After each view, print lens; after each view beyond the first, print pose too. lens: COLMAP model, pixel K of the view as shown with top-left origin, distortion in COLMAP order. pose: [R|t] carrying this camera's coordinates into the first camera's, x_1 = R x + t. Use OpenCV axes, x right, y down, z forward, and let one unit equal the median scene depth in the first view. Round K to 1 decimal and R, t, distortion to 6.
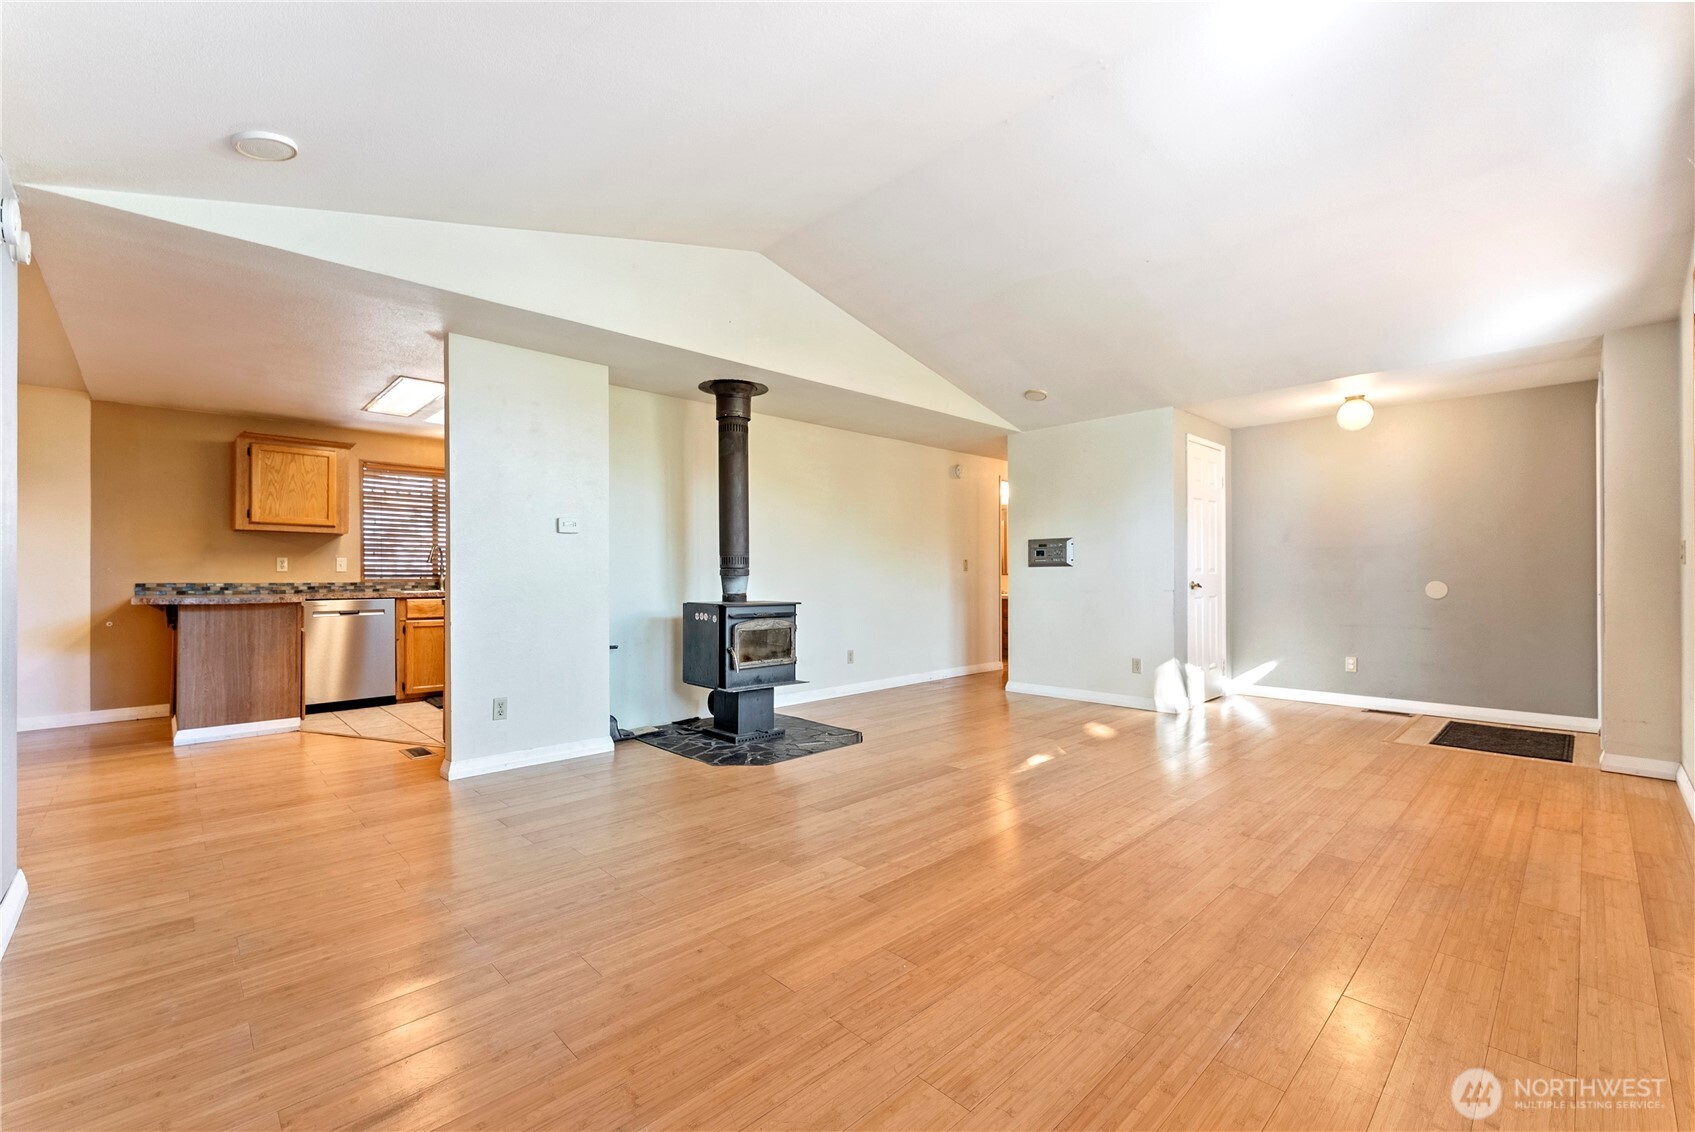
lens RADIAL K [[716.3, 0, 847.8], [0, 716.3, 572.6], [0, 0, 1]] dist [0.003331, 0.000345]
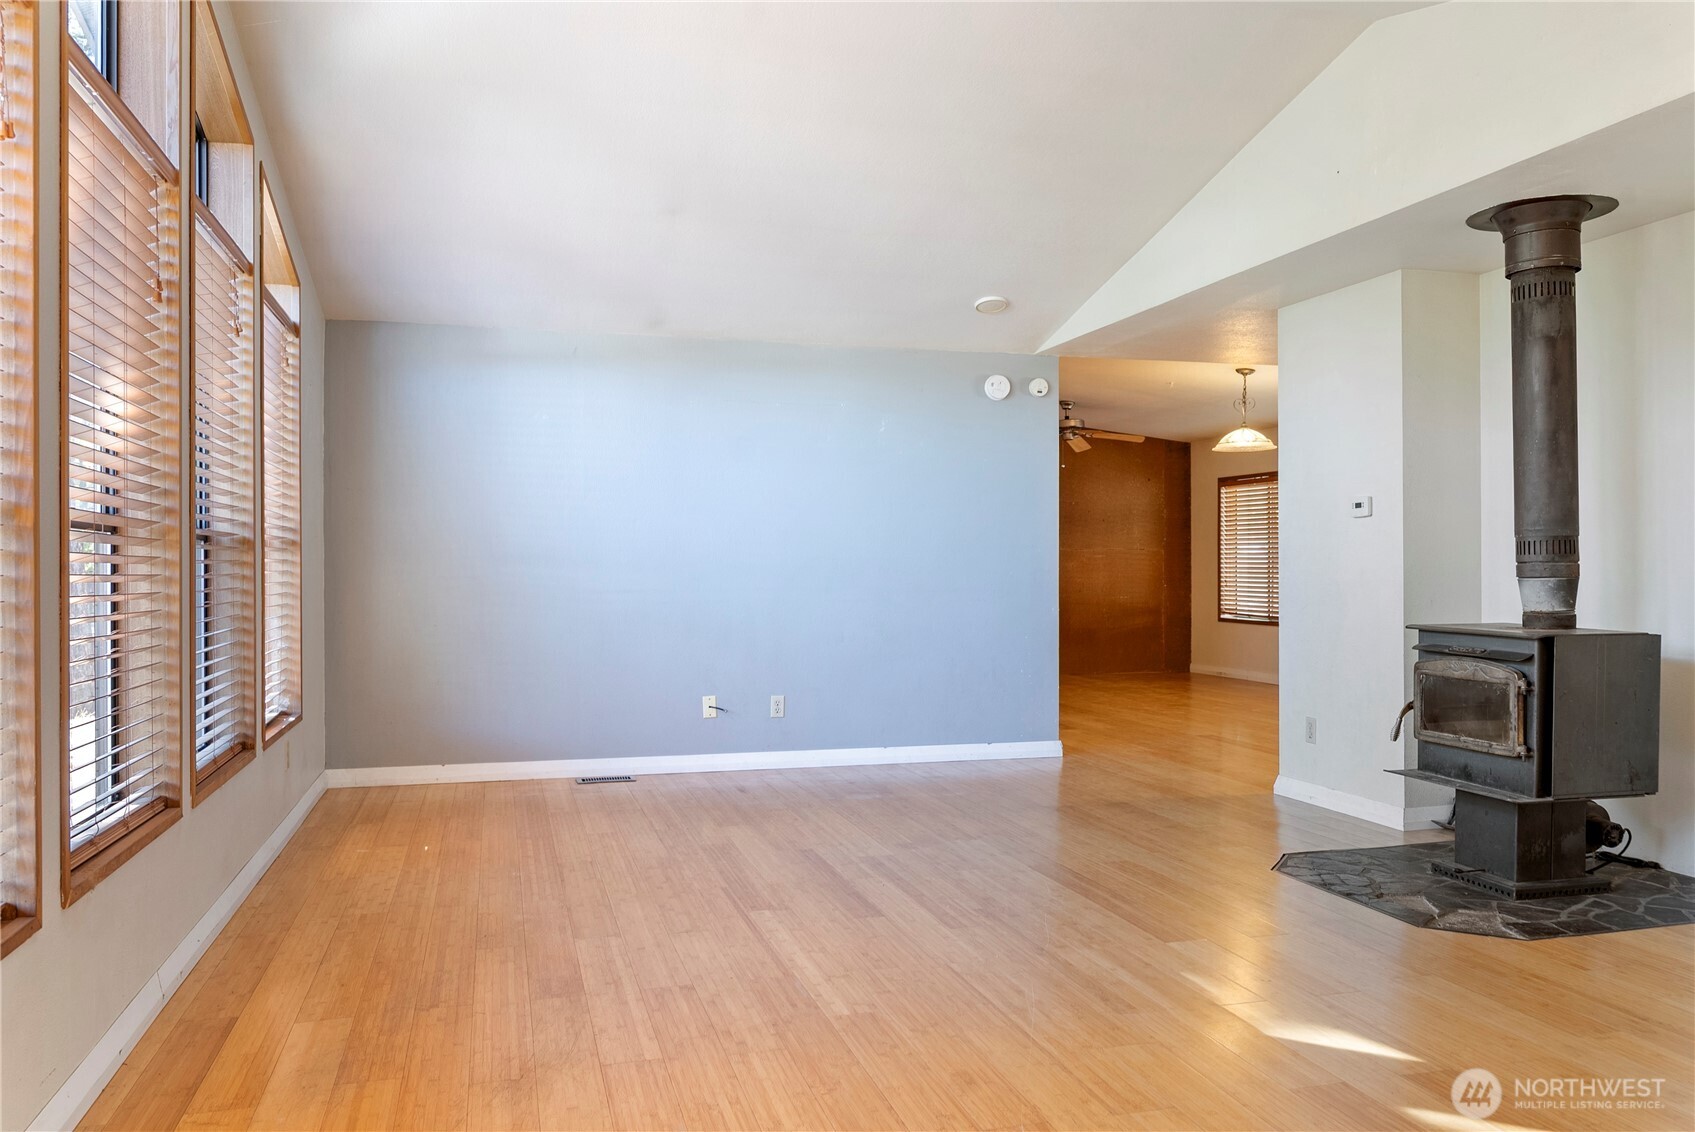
lens RADIAL K [[1265.4, 0, 848.8], [0, 1265.4, 564.0], [0, 0, 1]] dist [-0.008292, -0.007057]
pose [[-0.476941, 0.001037, -0.878935, 1.087777], [0.004339, 0.999990, -0.001175, -0.007675], [0.878925, -0.004374, -0.476941, 1.228768]]
